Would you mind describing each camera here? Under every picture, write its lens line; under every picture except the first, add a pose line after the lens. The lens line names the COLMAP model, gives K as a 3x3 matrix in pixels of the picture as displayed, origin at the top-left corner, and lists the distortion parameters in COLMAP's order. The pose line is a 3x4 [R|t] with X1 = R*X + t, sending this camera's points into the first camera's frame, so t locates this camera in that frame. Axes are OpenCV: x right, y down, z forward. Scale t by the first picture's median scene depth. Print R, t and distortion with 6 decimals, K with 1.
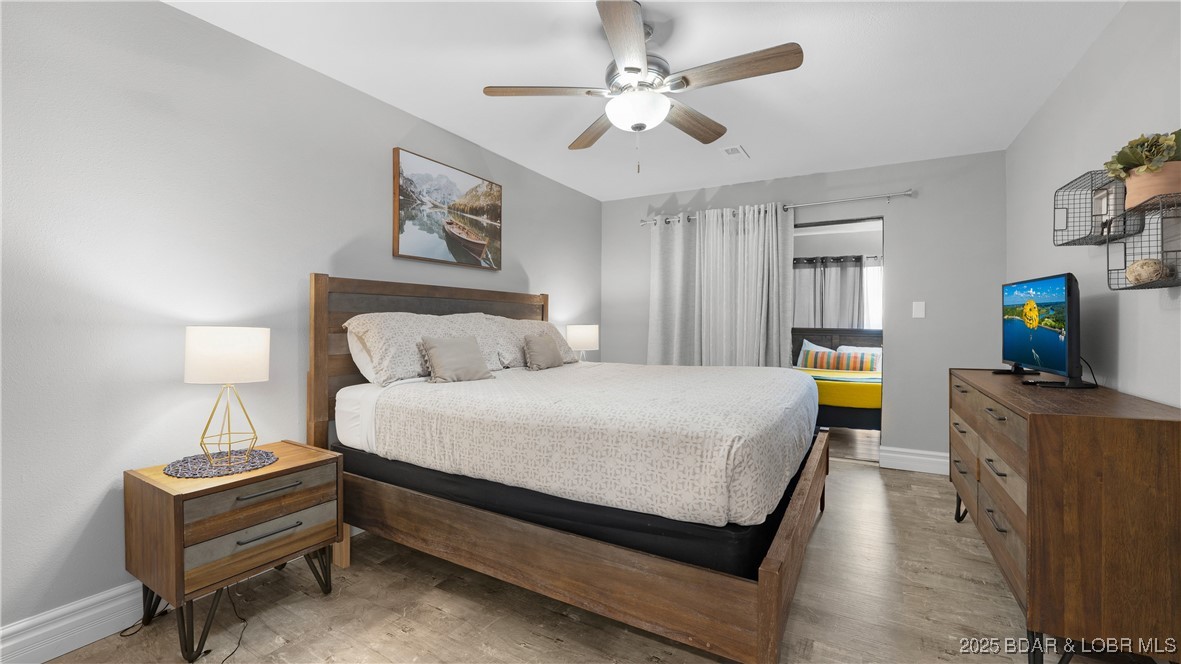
lens RADIAL K [[482.7, 0, 591.5], [0, 482.7, 326.6], [0, 0, 1]] dist [0.000268, 0.000007]
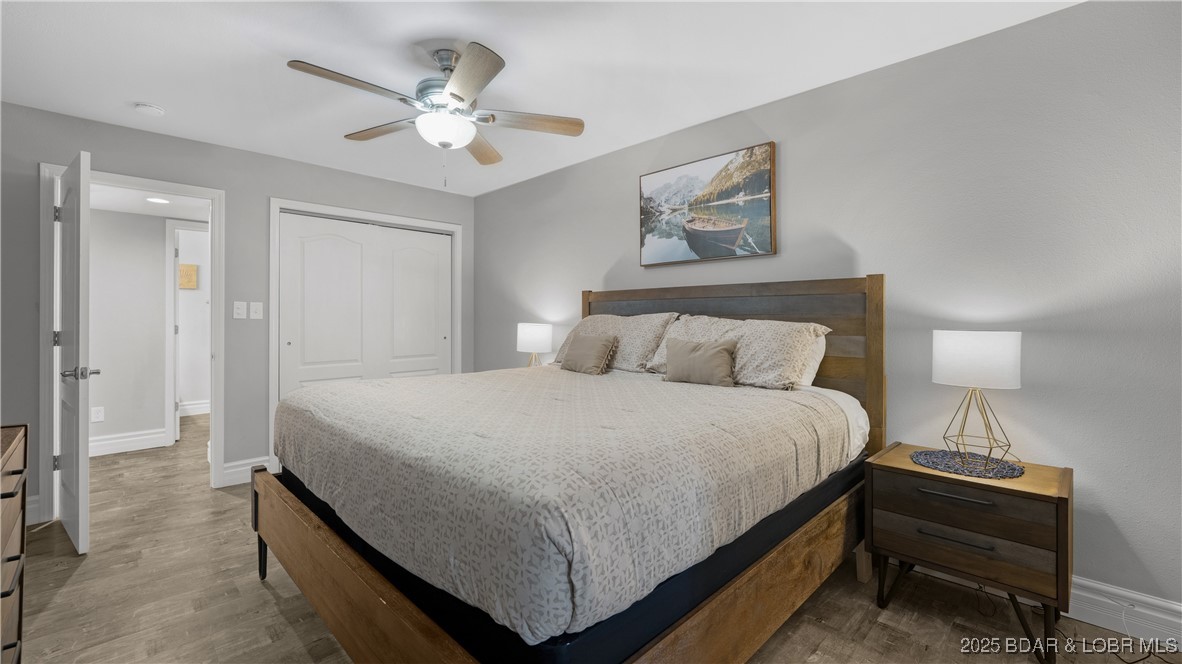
lens RADIAL K [[483.1, 0, 592.0], [0, 483.1, 326.6], [0, 0, 1]] dist [0.000268, 0.000007]
pose [[-0.240917, 0.013144, -0.970457, 0.706305], [-0.008511, 0.999841, 0.015655, -0.014047], [0.970508, 0.012031, -0.240767, 1.046383]]
